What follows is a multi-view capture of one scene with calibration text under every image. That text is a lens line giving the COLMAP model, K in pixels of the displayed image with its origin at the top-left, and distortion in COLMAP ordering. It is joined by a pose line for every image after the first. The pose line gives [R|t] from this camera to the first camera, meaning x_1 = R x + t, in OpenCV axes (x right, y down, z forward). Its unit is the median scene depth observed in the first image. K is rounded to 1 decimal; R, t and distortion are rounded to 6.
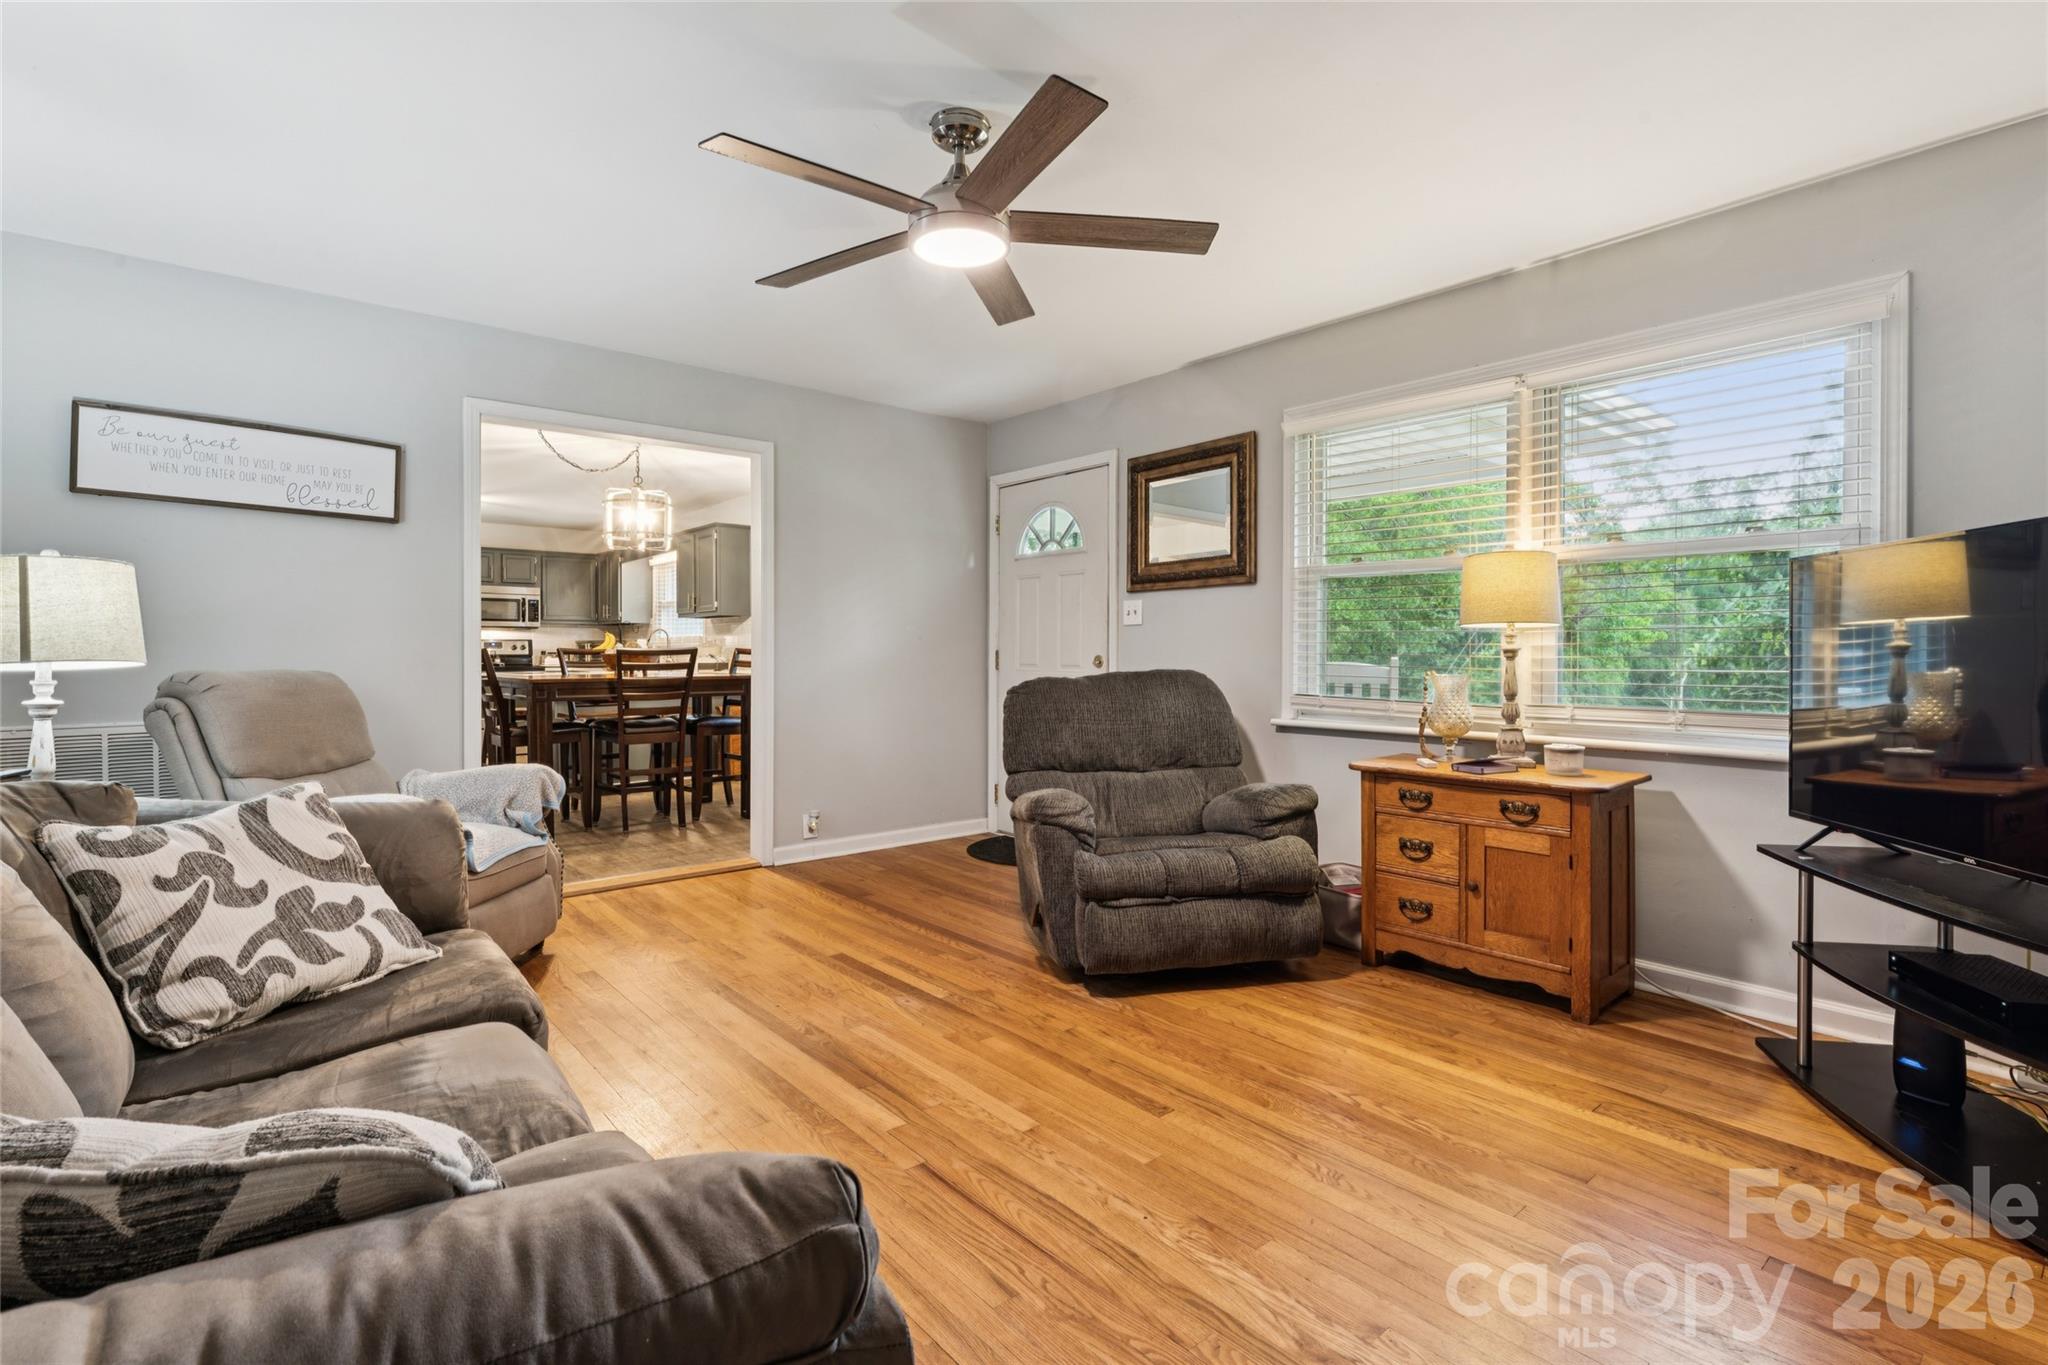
lens RADIAL K [[951.7, 0, 1027.5], [0, 951.7, 662.5], [0, 0, 1]] dist [-0.002062, -0.000414]
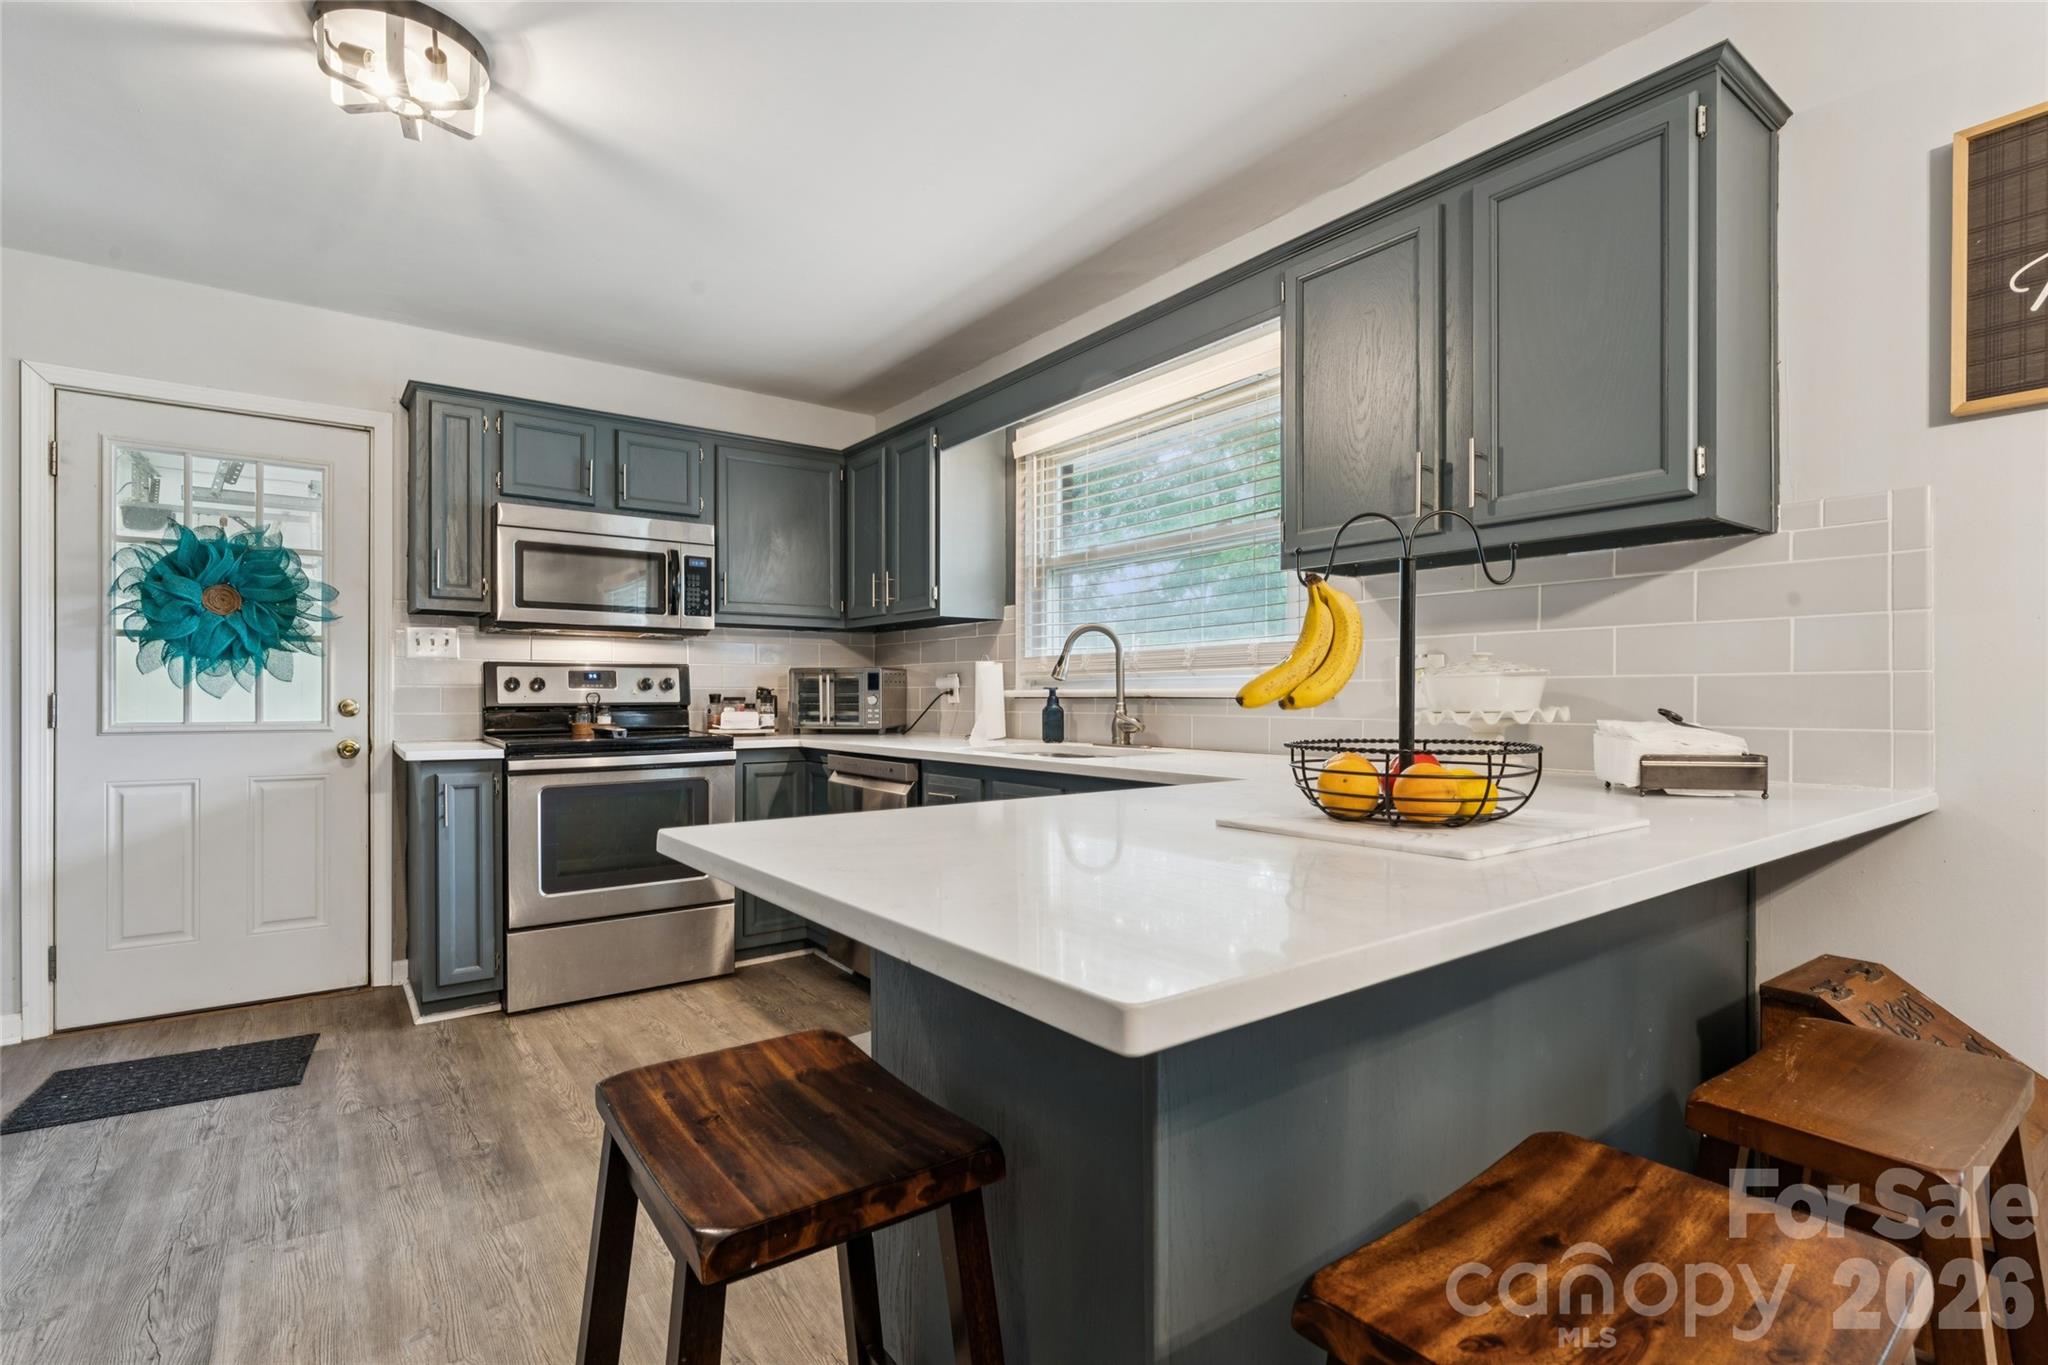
lens RADIAL K [[963.1, 0, 1029.8], [0, 963.1, 700.9], [0, 0, 1]] dist [0.000824, -0.000386]
pose [[0.998094, 0.000759, -0.061715, -0.369013], [-0.001014, 0.999991, -0.004105, -0.008036], [0.061711, 0.004160, 0.998085, 0.636022]]
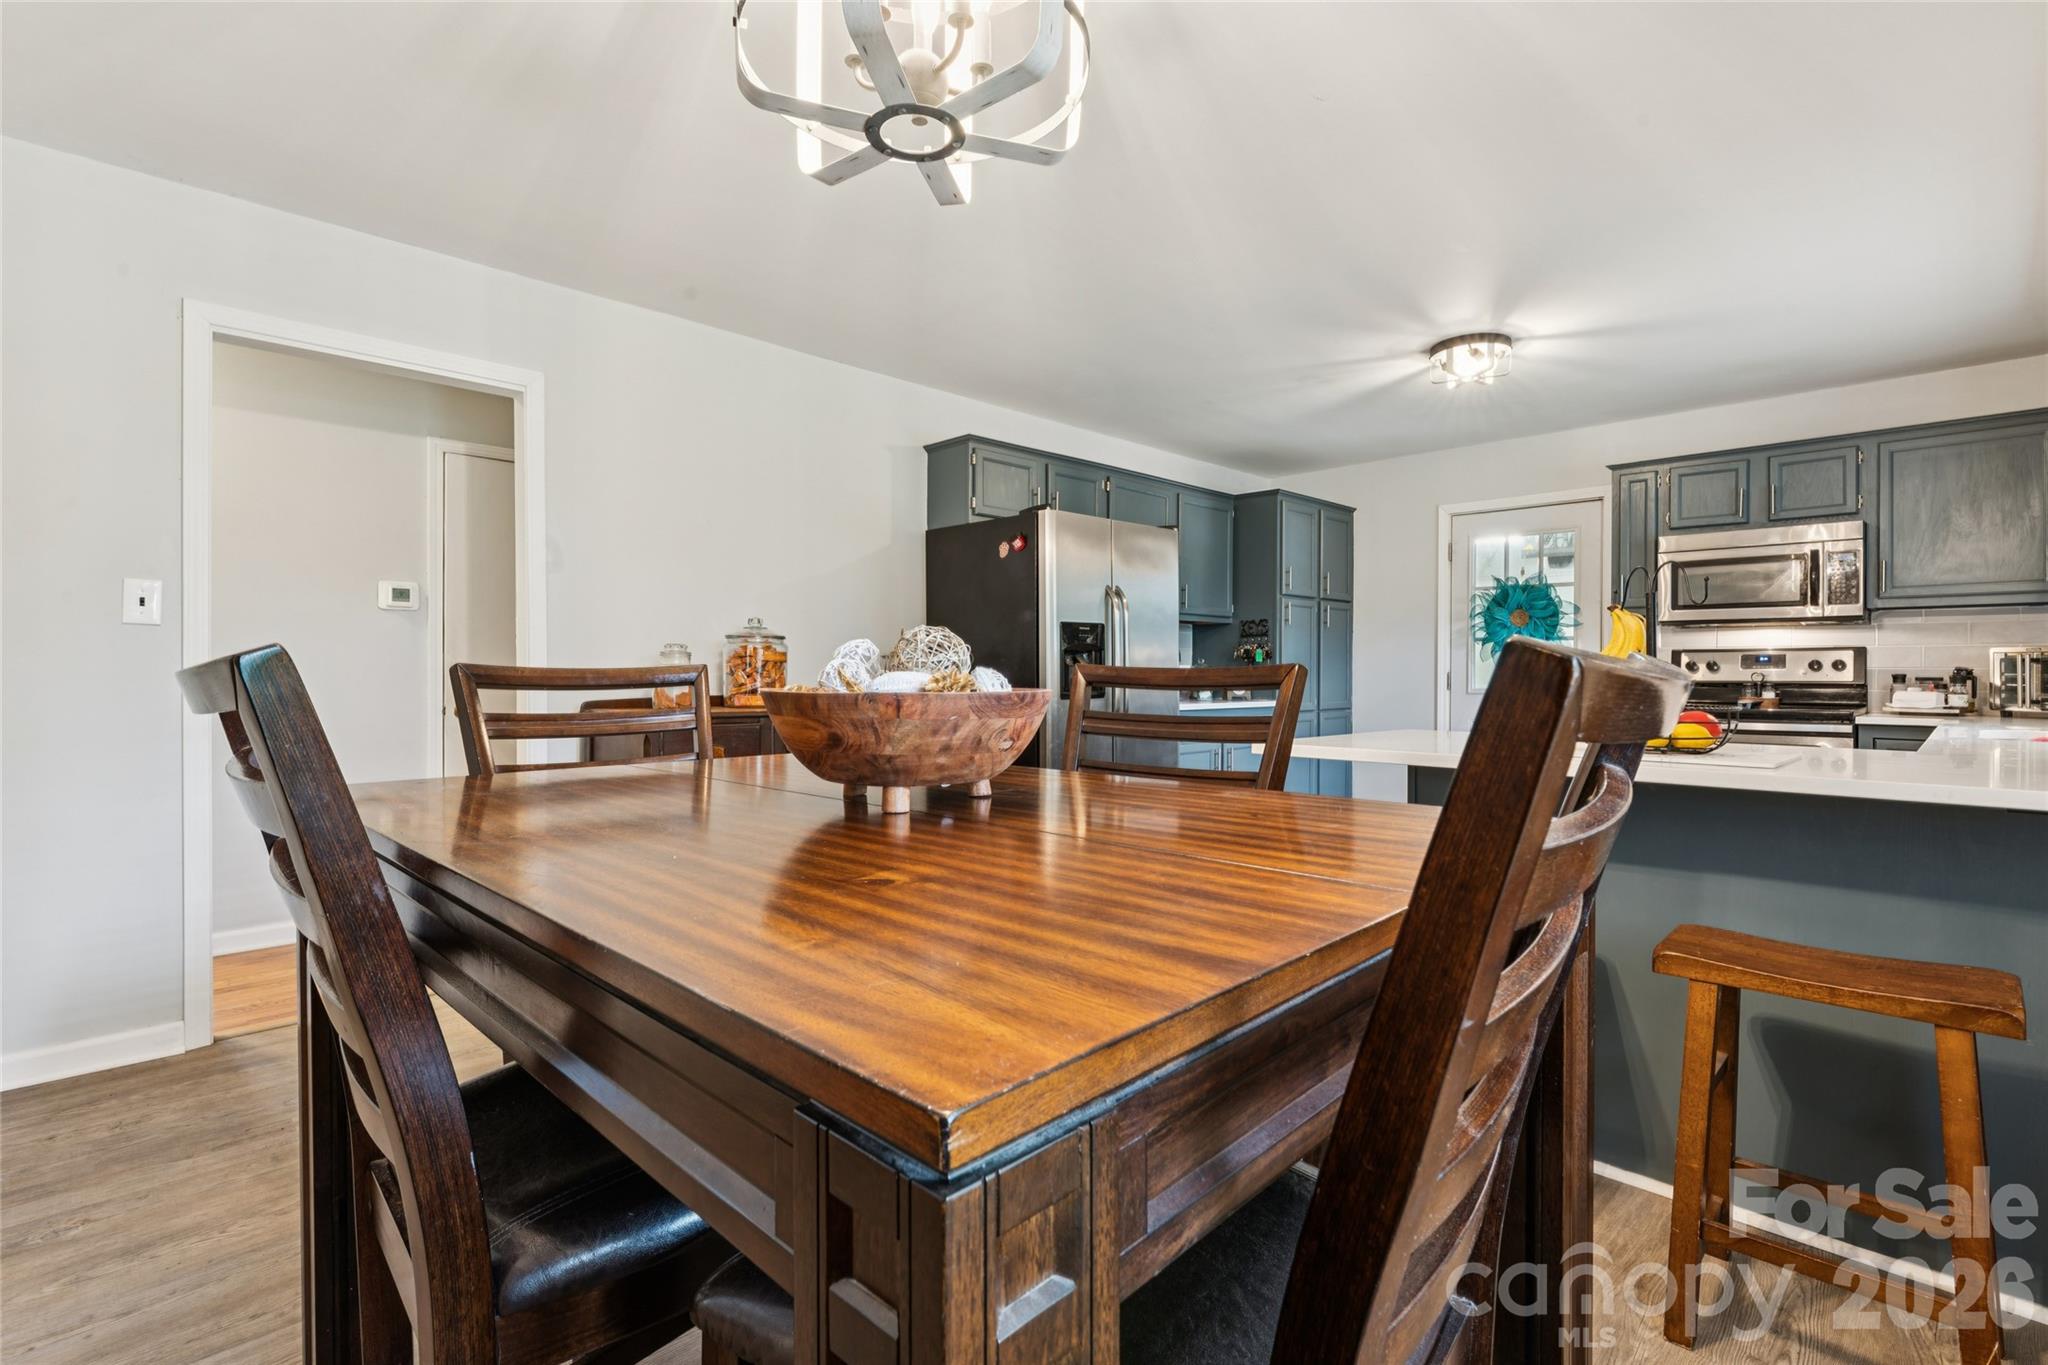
lens RADIAL K [[951.7, 0, 1027.5], [0, 951.7, 662.5], [0, 0, 1]] dist [-0.002062, -0.000414]
pose [[0.084723, -0.007830, -0.996374, -0.135437], [-0.013860, 0.999863, -0.009036, -0.008495], [0.996308, 0.014576, 0.084603, 0.613014]]
